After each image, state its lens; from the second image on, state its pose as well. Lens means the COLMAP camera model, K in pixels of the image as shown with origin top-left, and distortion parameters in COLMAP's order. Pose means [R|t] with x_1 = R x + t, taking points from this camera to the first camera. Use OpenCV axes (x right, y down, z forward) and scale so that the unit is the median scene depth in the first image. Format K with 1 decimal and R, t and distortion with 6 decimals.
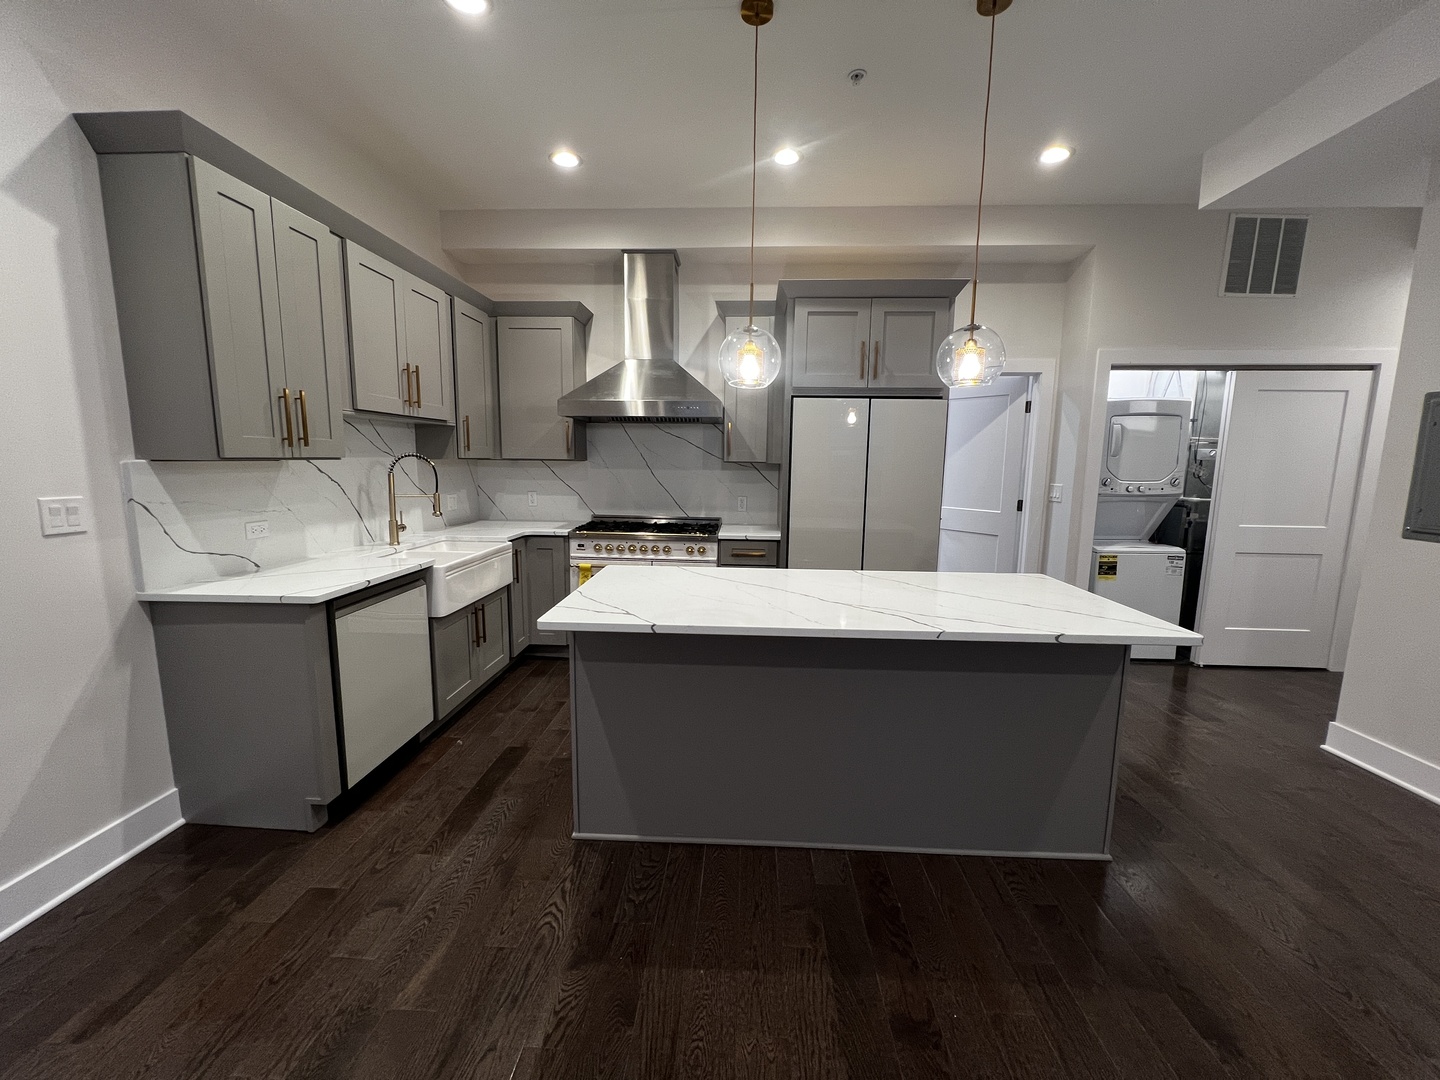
lens RADIAL K [[577.3, 0, 720.0], [0, 577.3, 540.0], [0, 0, 1]] dist [0.000601, -0.000146]
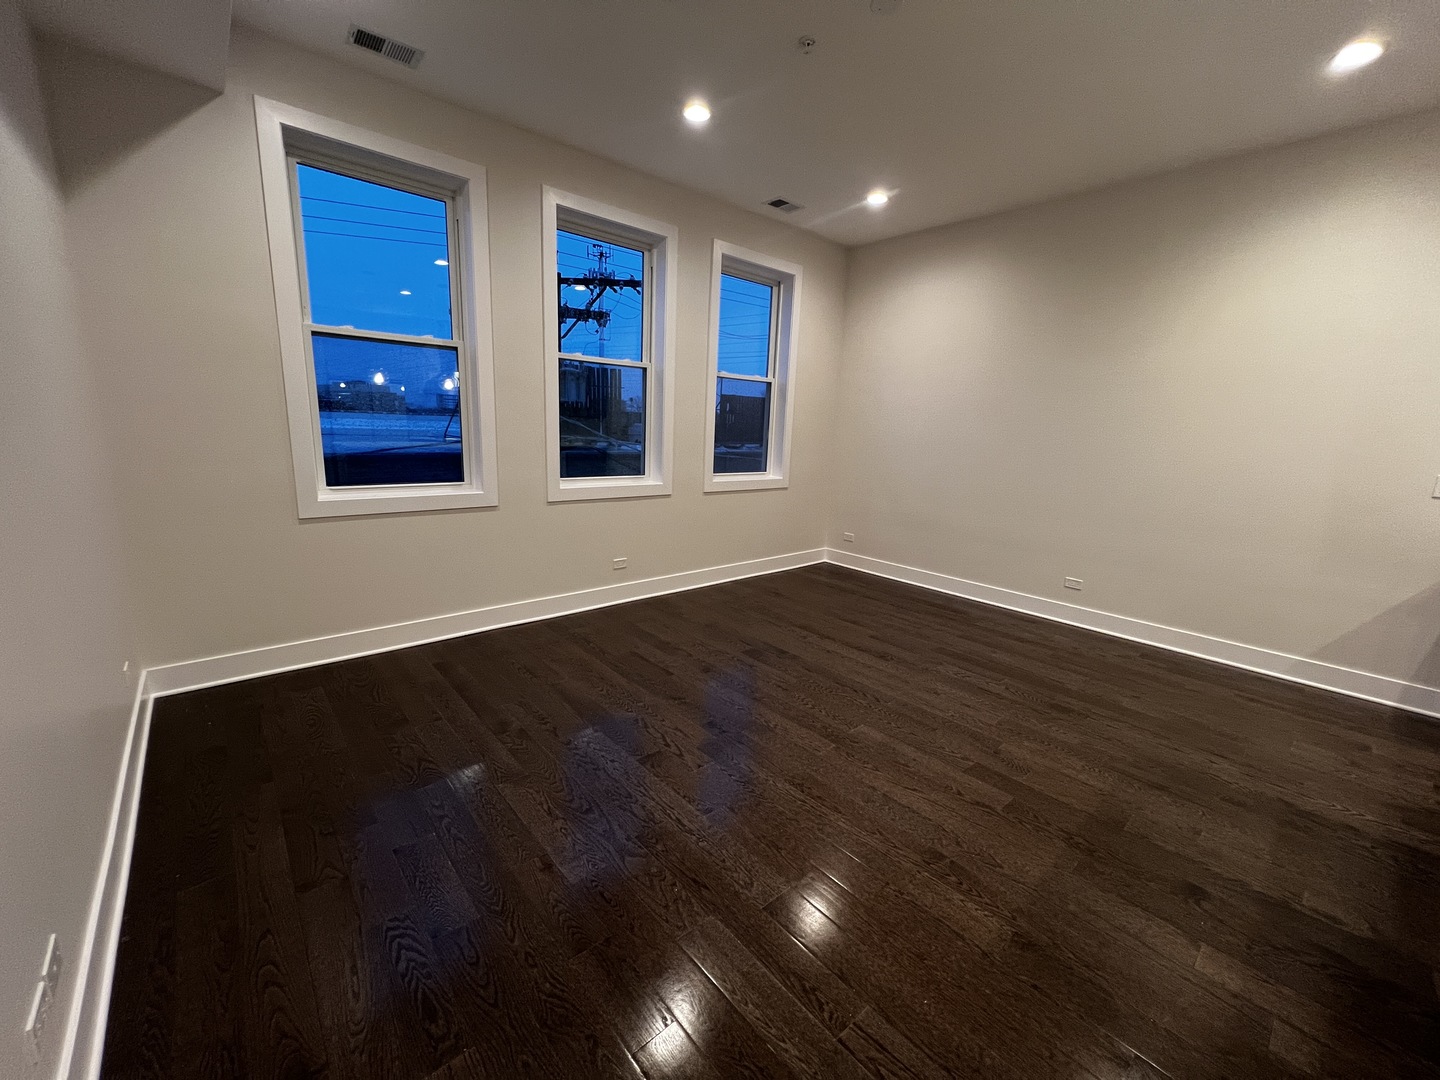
lens RADIAL K [[577.3, 0, 720.0], [0, 577.3, 540.0], [0, 0, 1]] dist [0.000601, -0.000146]
pose [[-0.715240, 0.099995, -0.691688, 1.315268], [-0.142214, 0.948179, 0.284132, -0.063011], [0.684256, 0.301590, -0.663955, 0.637651]]
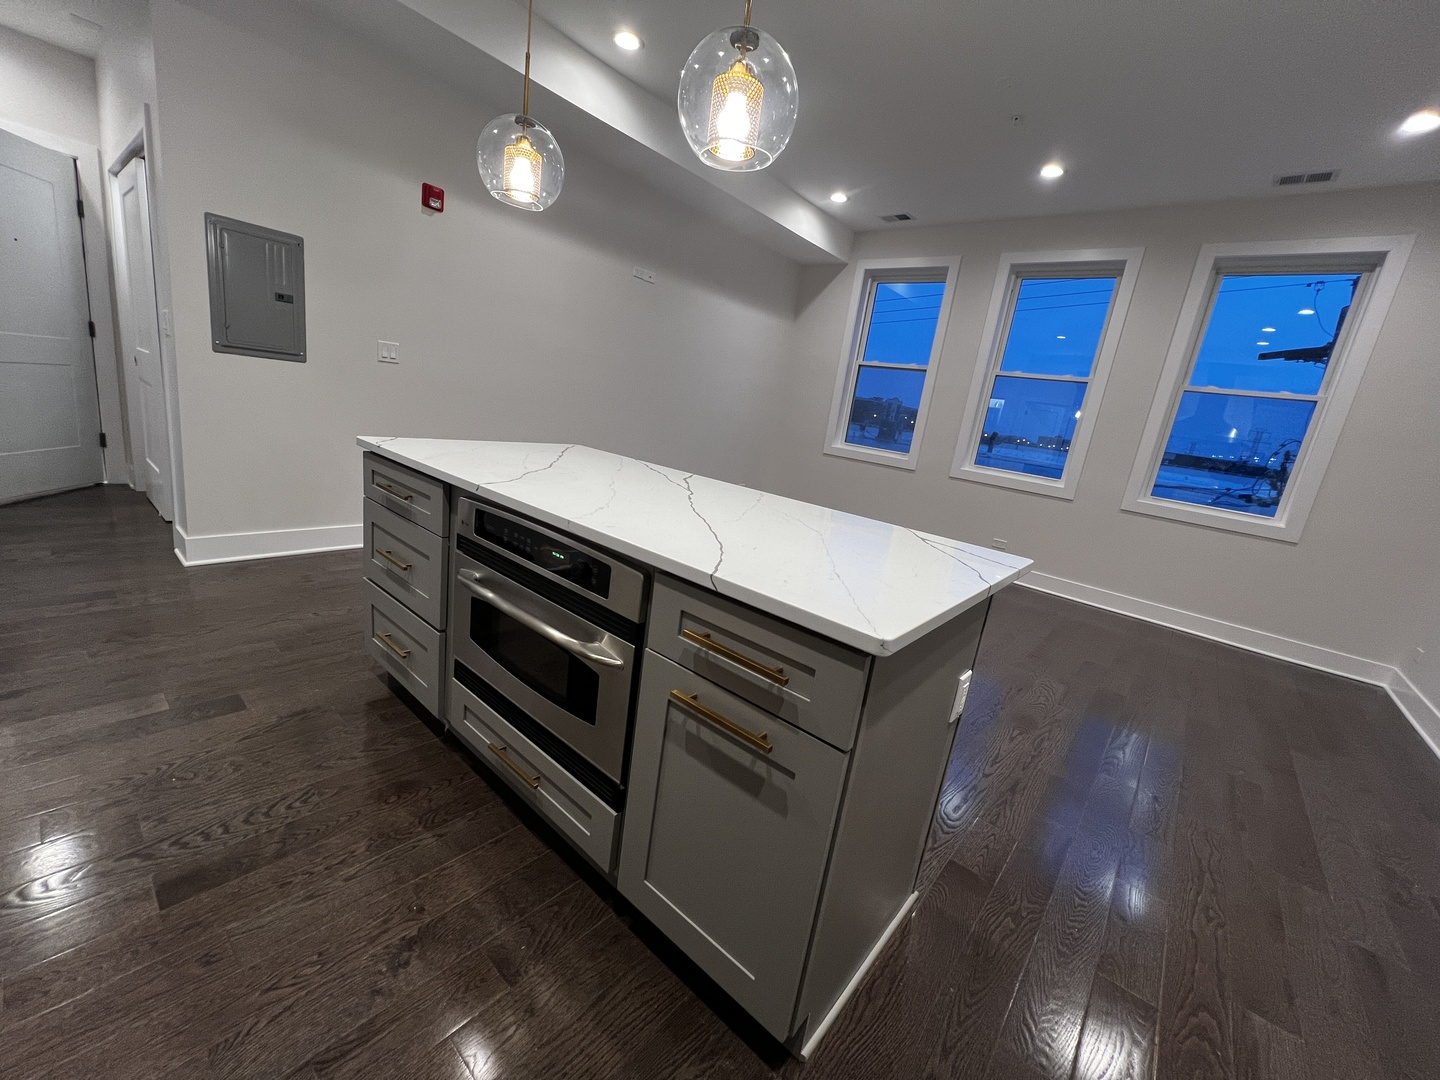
lens RADIAL K [[577.3, 0, 720.0], [0, 577.3, 540.0], [0, 0, 1]] dist [0.000601, -0.000146]
pose [[-0.784734, -0.259175, 0.563046, -0.390824], [-0.064026, 0.937418, 0.342268, -0.128449], [-0.616517, 0.232540, -0.752218, 1.679203]]
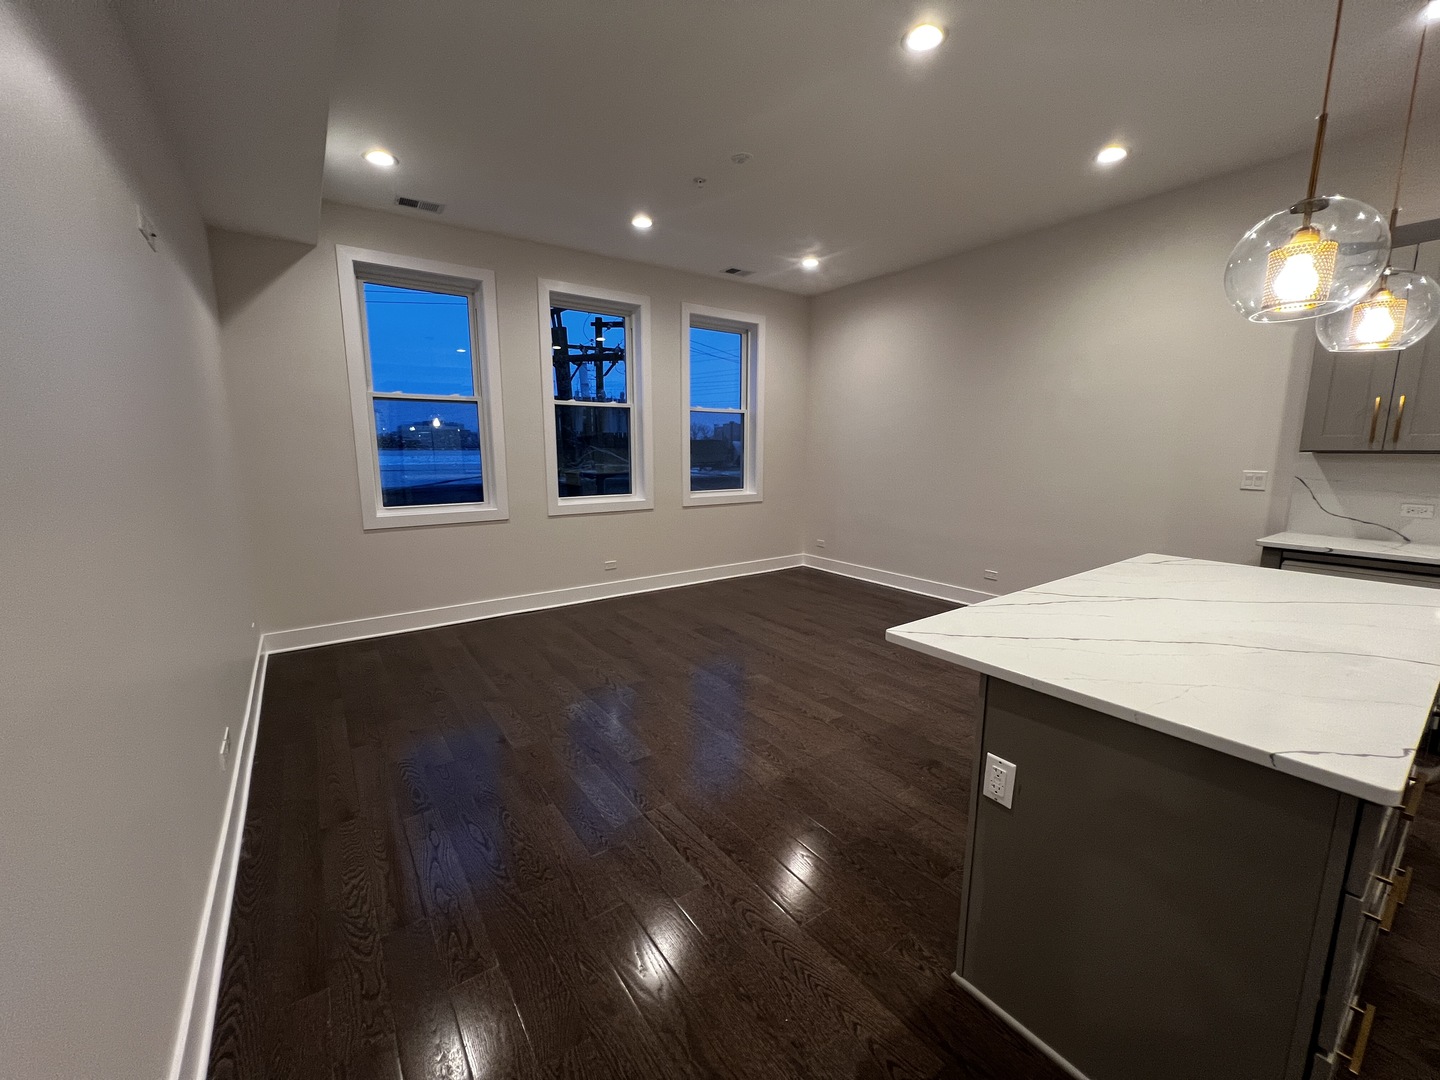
lens RADIAL K [[577.3, 0, 720.0], [0, 577.3, 540.0], [0, 0, 1]] dist [0.000601, -0.000146]
pose [[-0.780749, 0.089181, -0.618448, 1.345539], [-0.094453, 0.961545, 0.257896, -0.163278], [0.617665, 0.259766, -0.742301, 1.248320]]
